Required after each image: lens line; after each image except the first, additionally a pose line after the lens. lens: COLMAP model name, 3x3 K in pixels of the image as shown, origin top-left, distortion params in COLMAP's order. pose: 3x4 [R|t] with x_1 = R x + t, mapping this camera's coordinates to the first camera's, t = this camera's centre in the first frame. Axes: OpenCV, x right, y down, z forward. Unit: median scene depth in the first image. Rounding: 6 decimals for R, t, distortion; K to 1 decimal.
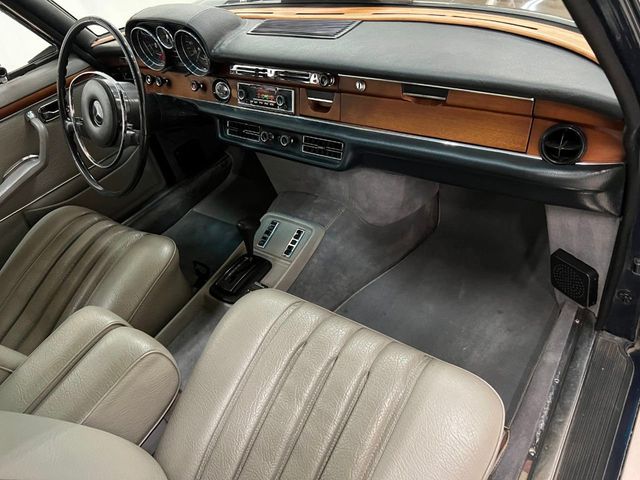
lens RADIAL K [[479.4, 0, 322.6], [0, 479.4, 240.7], [0, 0, 1]] dist [0.053863, -0.067322]
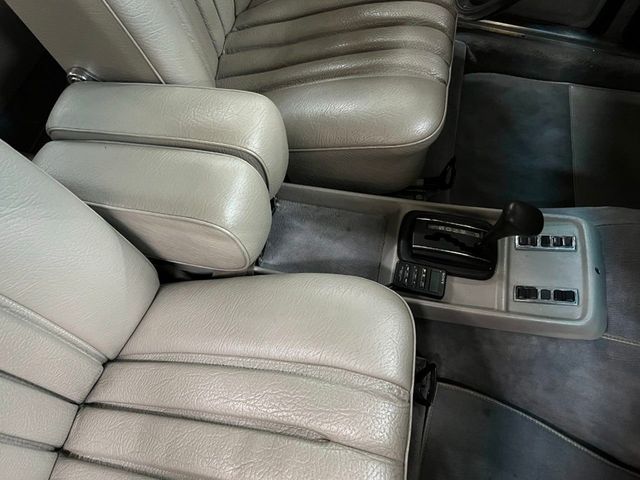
lens RADIAL K [[482.6, 0, 321.4], [0, 482.6, 239.5], [0, 0, 1]] dist [0.076153, -0.109566]
pose [[0.397134, 0.883545, -0.248260, -0.081042], [-0.679501, 0.464901, 0.567579, -0.175406], [0.616898, -0.056712, 0.784998, 0.384130]]
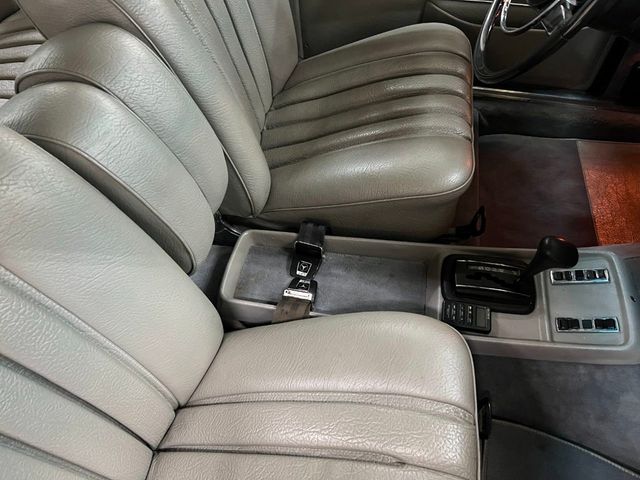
lens RADIAL K [[479.4, 0, 322.6], [0, 479.4, 240.7], [0, 0, 1]] dist [0.053863, -0.067322]
pose [[0.433596, 0.816413, -0.381398, -0.058787], [-0.641544, 0.576906, 0.505569, -0.152249], [0.632784, 0.025471, 0.773909, 0.312954]]
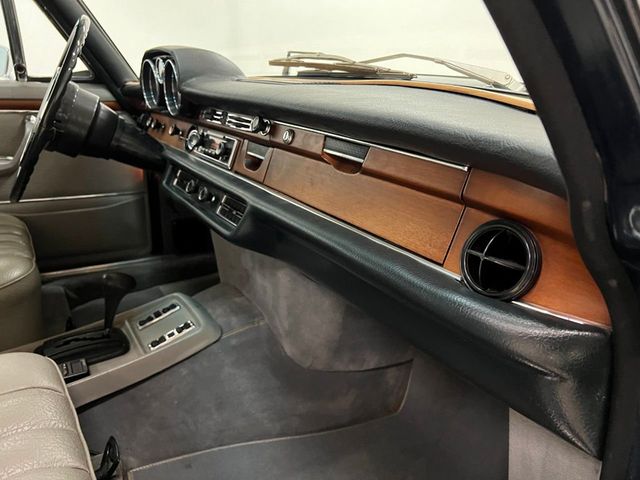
lens RADIAL K [[486.9, 0, 322.5], [0, 486.9, 236.4], [0, 0, 1]] dist [0.061033, -0.075077]
pose [[0.907436, 0.320663, -0.271543, 0.294744], [-0.396864, 0.866376, -0.303136, 0.009169], [0.138054, 0.382842, 0.913440, 0.309998]]
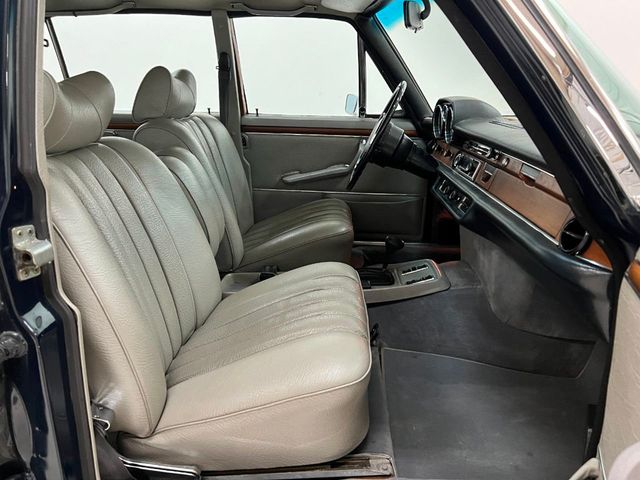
lens RADIAL K [[479.4, 0, 322.6], [0, 479.4, 240.7], [0, 0, 1]] dist [0.053863, -0.067322]
pose [[0.556879, 0.434233, -0.708045, 0.583508], [-0.631894, 0.774747, -0.021845, 0.101699], [0.539070, 0.459575, 0.705829, 0.022389]]
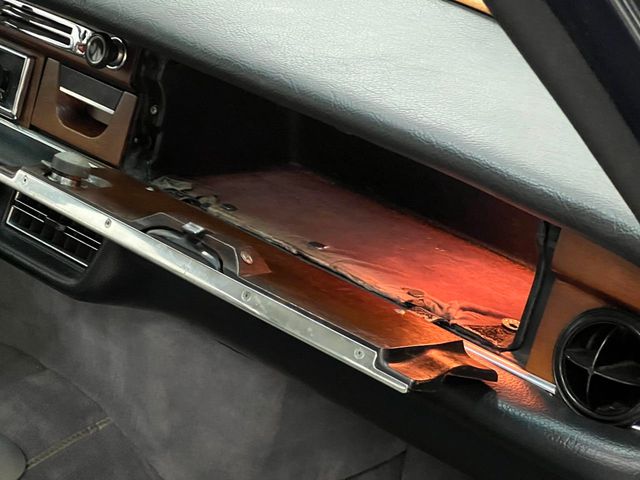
lens RADIAL K [[1440.6, 0, 320.0], [0, 1440.6, 240.0], [0, 0, 1]] dist [0.042569, 0.396632]
pose [[0.964824, 0.262574, -0.013046, 0.178122], [-0.258221, 0.937171, -0.234589, 0.013529], [-0.049371, 0.229705, 0.972007, -0.034666]]
